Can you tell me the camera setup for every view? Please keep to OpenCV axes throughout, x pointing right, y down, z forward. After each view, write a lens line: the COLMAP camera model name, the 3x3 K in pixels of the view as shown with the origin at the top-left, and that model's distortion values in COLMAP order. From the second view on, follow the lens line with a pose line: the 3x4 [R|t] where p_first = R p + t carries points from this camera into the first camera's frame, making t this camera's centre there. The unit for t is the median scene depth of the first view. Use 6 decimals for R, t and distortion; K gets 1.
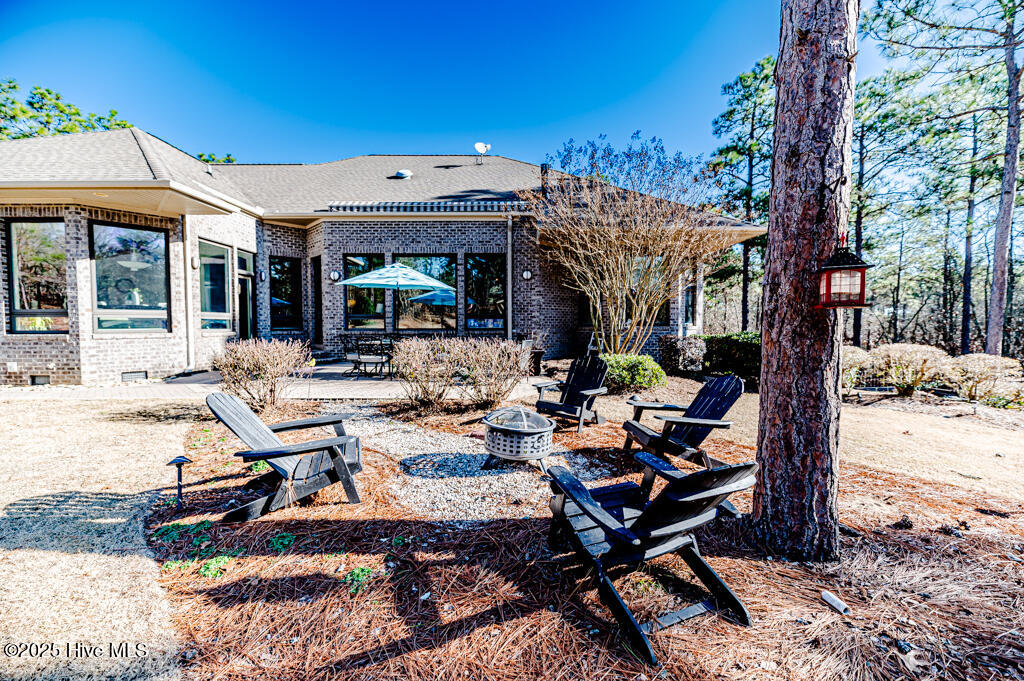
lens RADIAL K [[405.7, 0, 513.3], [0, 405.7, 340.2], [0, 0, 1]] dist [-0.002291, -0.000531]
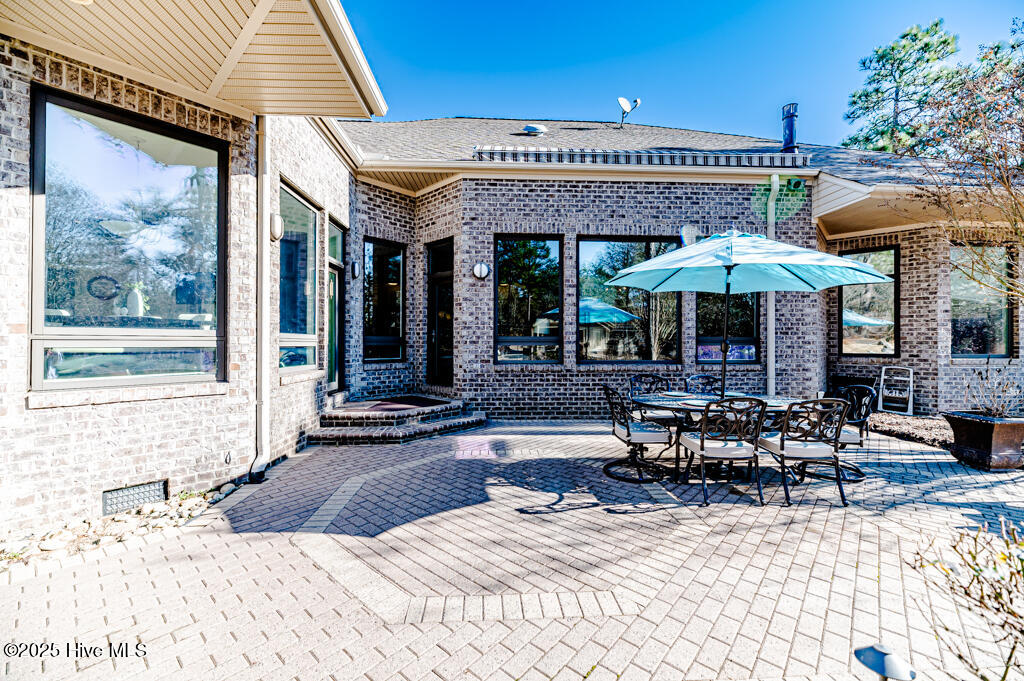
lens RADIAL K [[405.7, 0, 507.7], [0, 405.7, 340.6], [0, 0, 1]] dist [-0.002291, -0.000531]
pose [[0.999292, 0.004190, 0.037379, -0.529509], [-0.002566, 0.999054, -0.043404, -0.041328], [-0.037526, 0.043277, 0.998358, 0.526329]]
